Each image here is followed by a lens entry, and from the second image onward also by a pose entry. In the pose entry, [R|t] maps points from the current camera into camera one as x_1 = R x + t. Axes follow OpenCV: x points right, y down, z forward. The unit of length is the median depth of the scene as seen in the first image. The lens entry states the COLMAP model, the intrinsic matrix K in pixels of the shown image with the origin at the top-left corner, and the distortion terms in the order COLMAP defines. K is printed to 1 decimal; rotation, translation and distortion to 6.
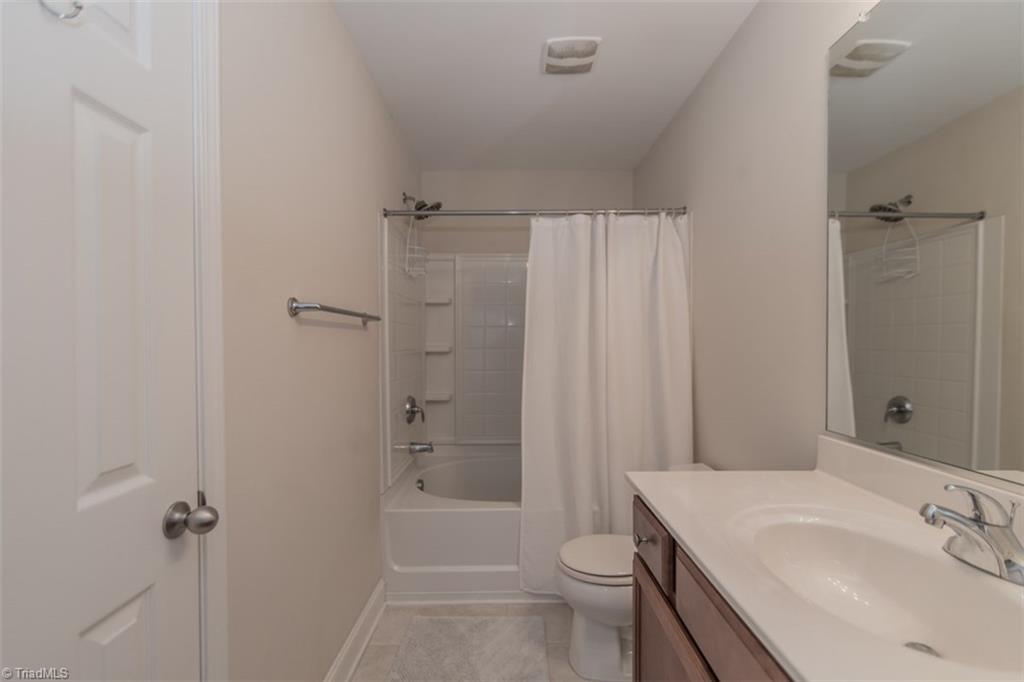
lens RADIAL K [[456.5, 0, 511.4], [0, 456.5, 343.9], [0, 0, 1]] dist [0.001960, -0.000840]
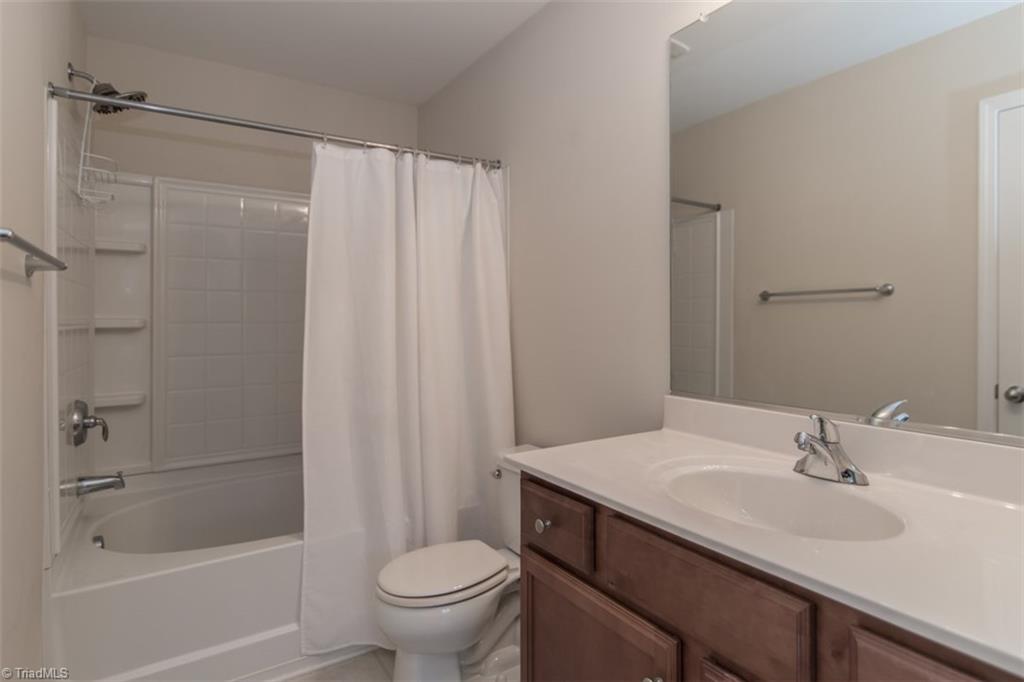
lens RADIAL K [[564.7, 0, 548.1], [0, 564.7, 312.6], [0, 0, 1]] dist [0.003177, -0.000247]
pose [[0.828124, 0.007479, 0.560494, -0.156546], [0.003156, 0.999833, -0.018005, 0.016953], [-0.560535, 0.016679, 0.827962, 0.037107]]
